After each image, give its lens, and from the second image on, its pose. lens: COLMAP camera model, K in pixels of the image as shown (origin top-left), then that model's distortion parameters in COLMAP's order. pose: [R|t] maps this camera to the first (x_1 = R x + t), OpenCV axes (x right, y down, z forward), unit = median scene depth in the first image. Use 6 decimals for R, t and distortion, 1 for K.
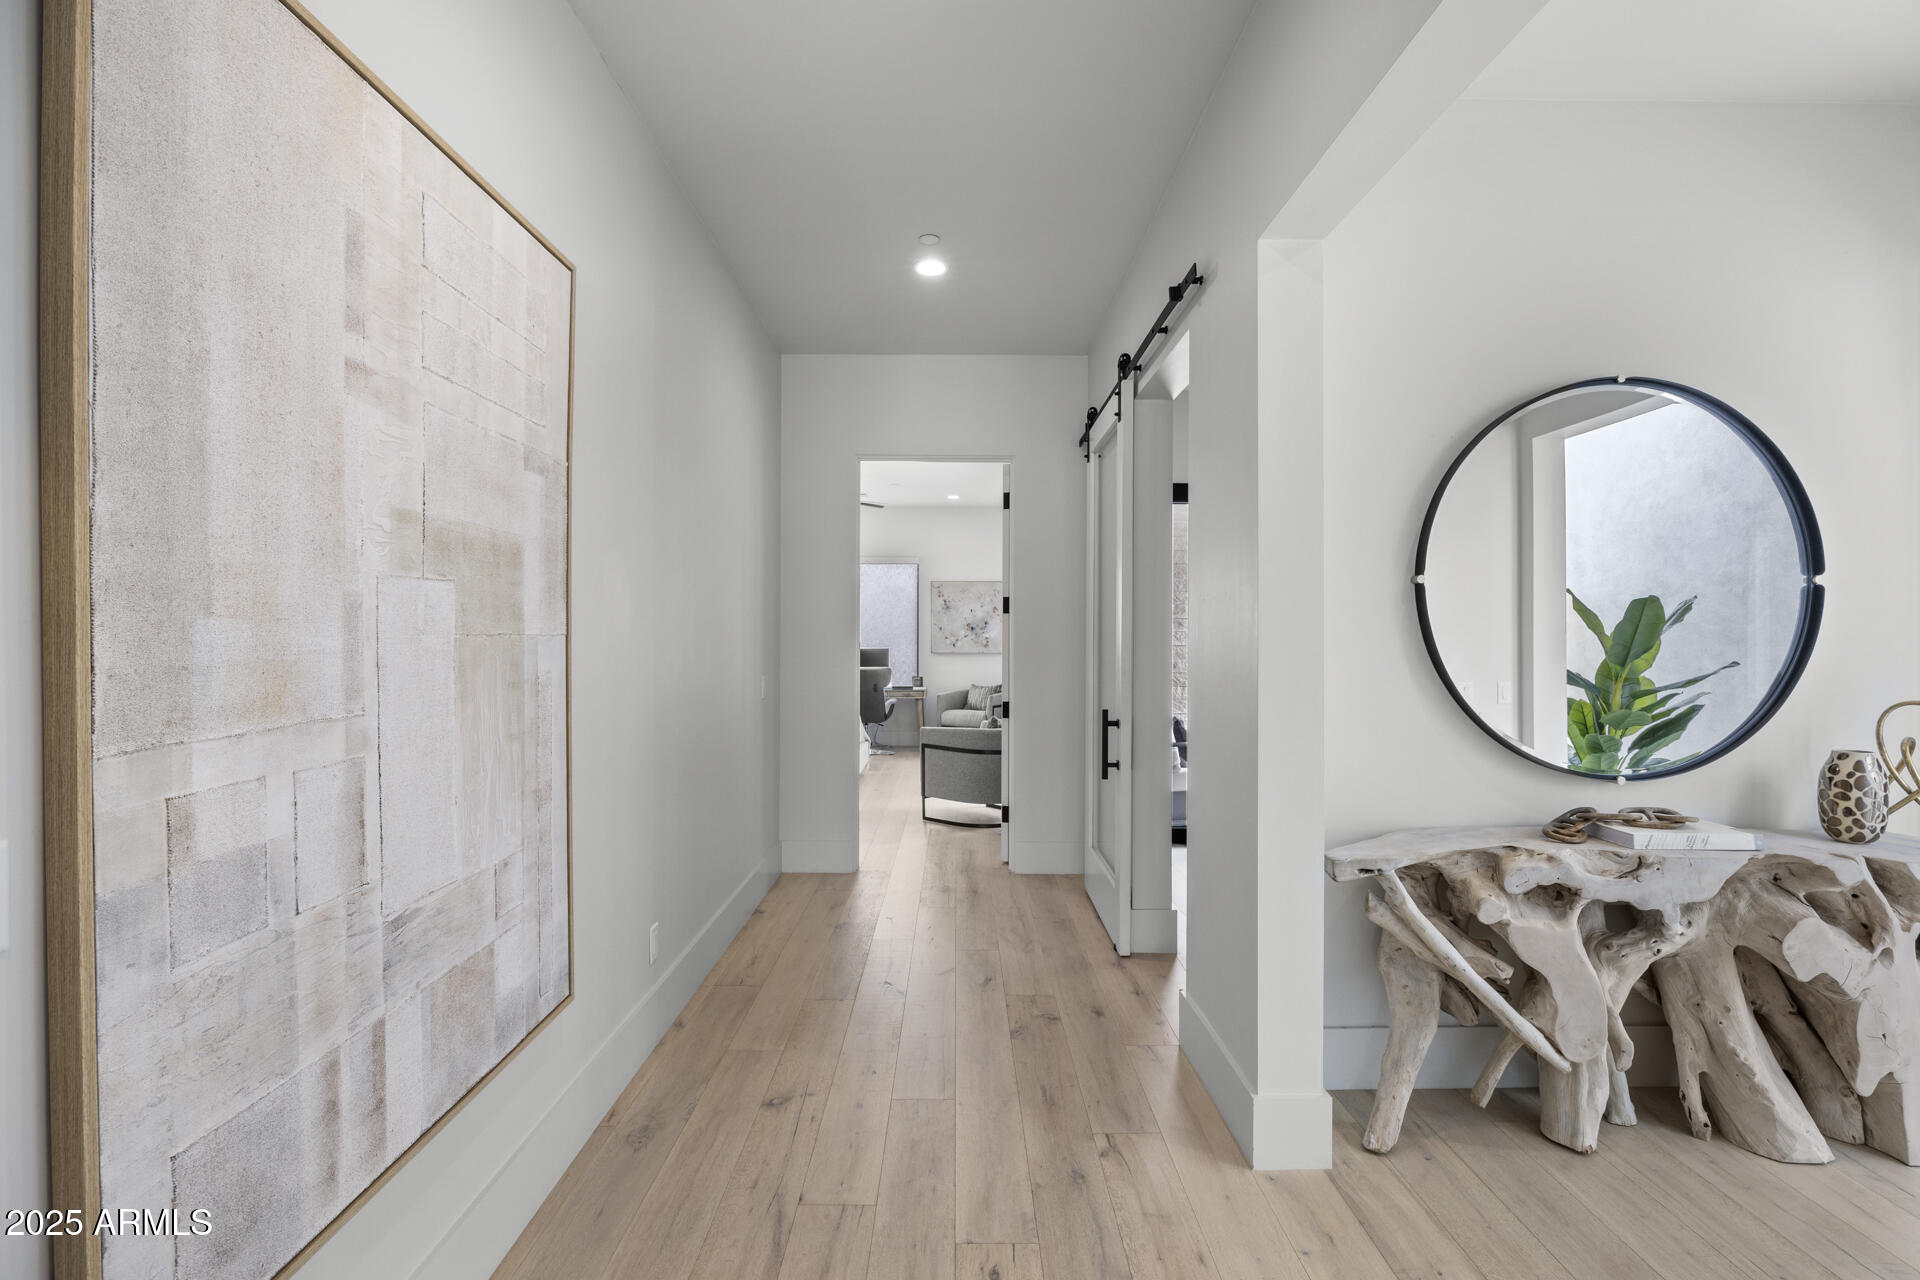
lens RADIAL K [[882.3, 0, 958.8], [0, 882.3, 640.7], [0, 0, 1]] dist [-0.012265, -0.000065]
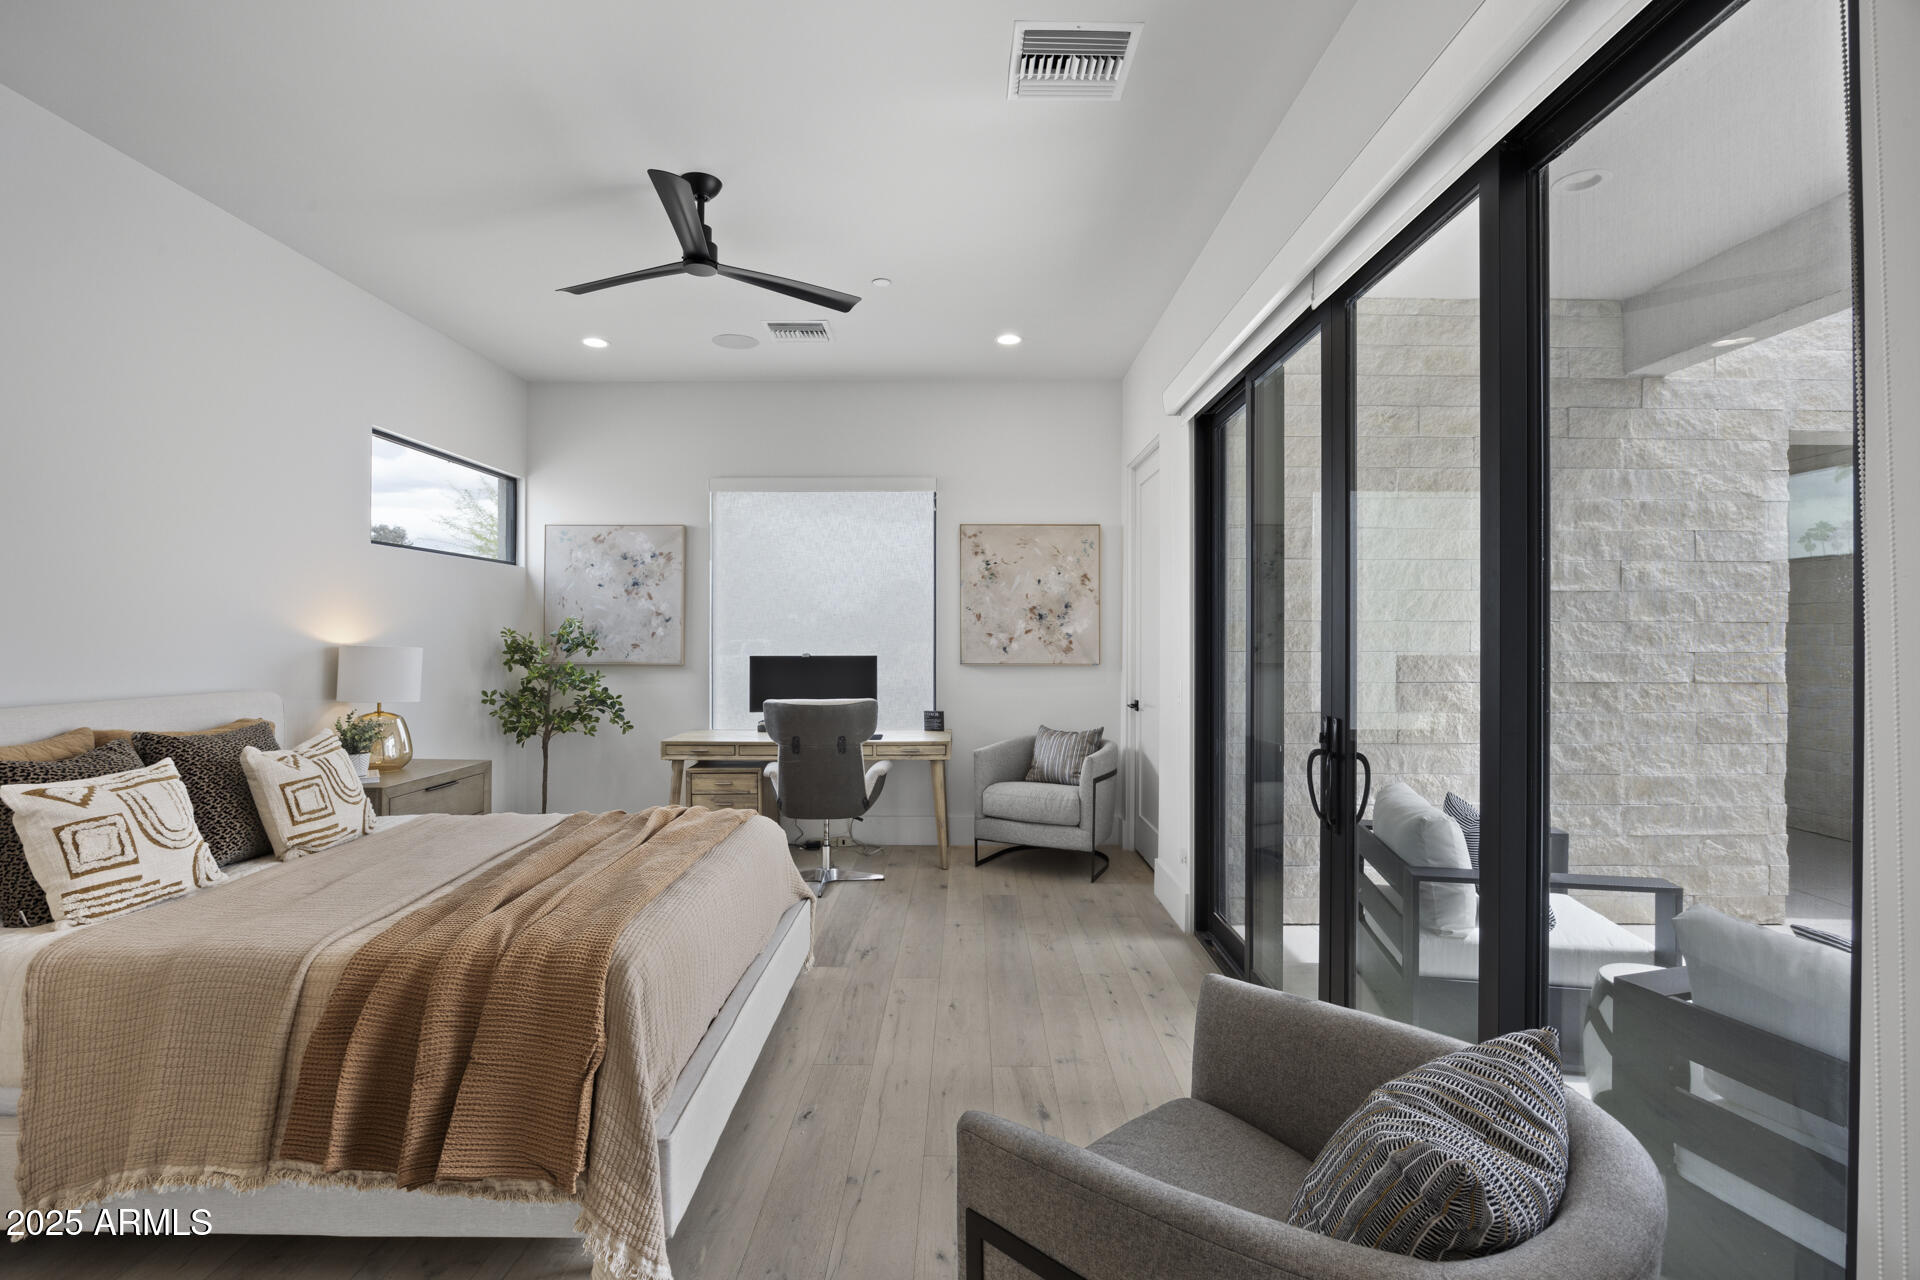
lens RADIAL K [[882.3, 0, 969.4], [0, 882.3, 641.9], [0, 0, 1]] dist [-0.012265, -0.000065]
pose [[0.999996, -0.000570, -0.002732, -0.026854], [0.000584, 0.999986, 0.005301, -0.001996], [0.002729, -0.005303, 0.999982, 0.533201]]
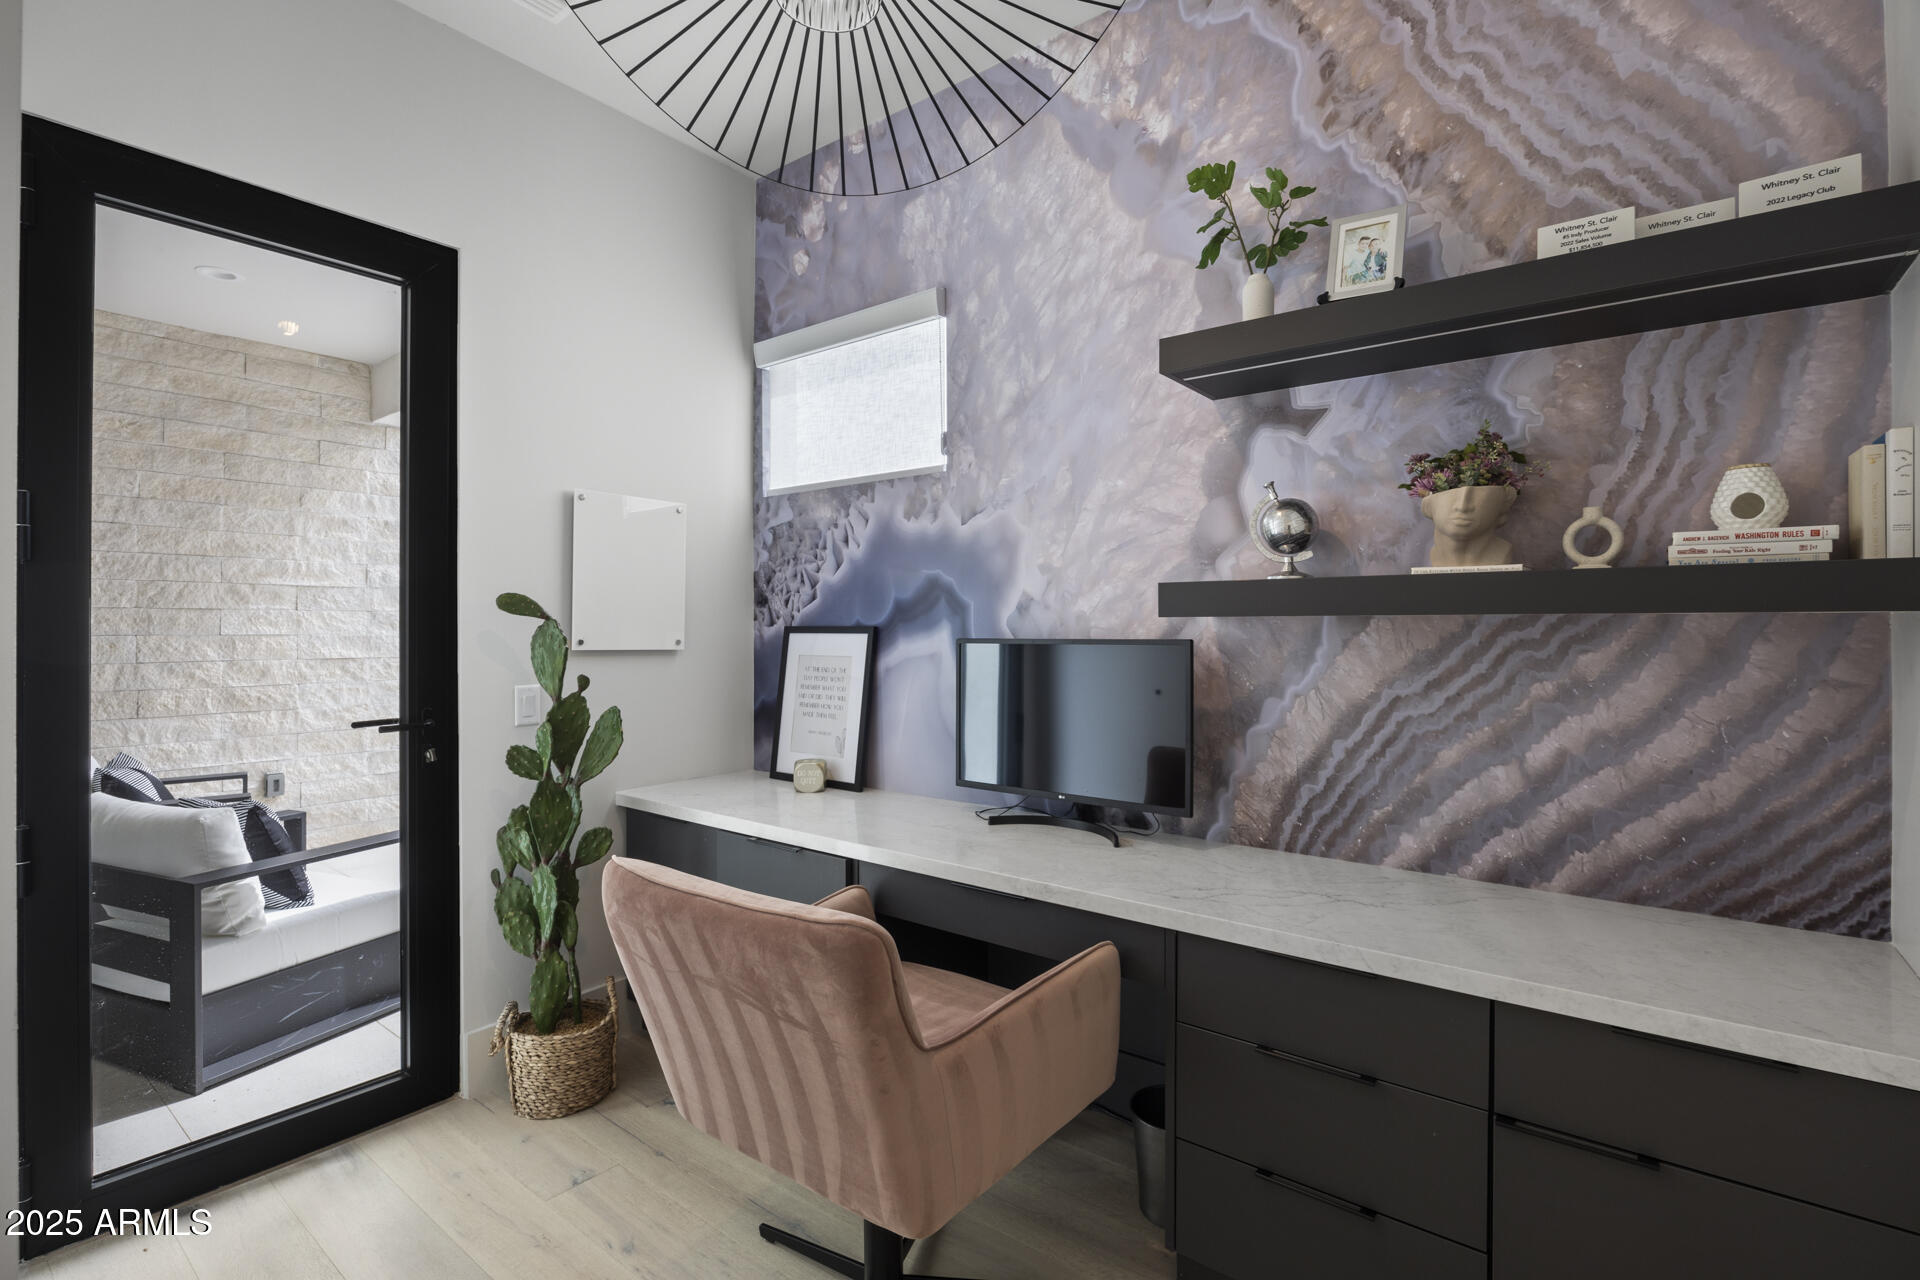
lens RADIAL K [[882.3, 0, 972.5], [0, 882.3, 625.7], [0, 0, 1]] dist [-0.012265, -0.000065]
pose [[0.621810, 0.000231, 0.783168, 0.090011], [0.005020, 0.999978, -0.004281, 0.004123], [-0.783152, 0.006594, 0.621795, 0.316984]]
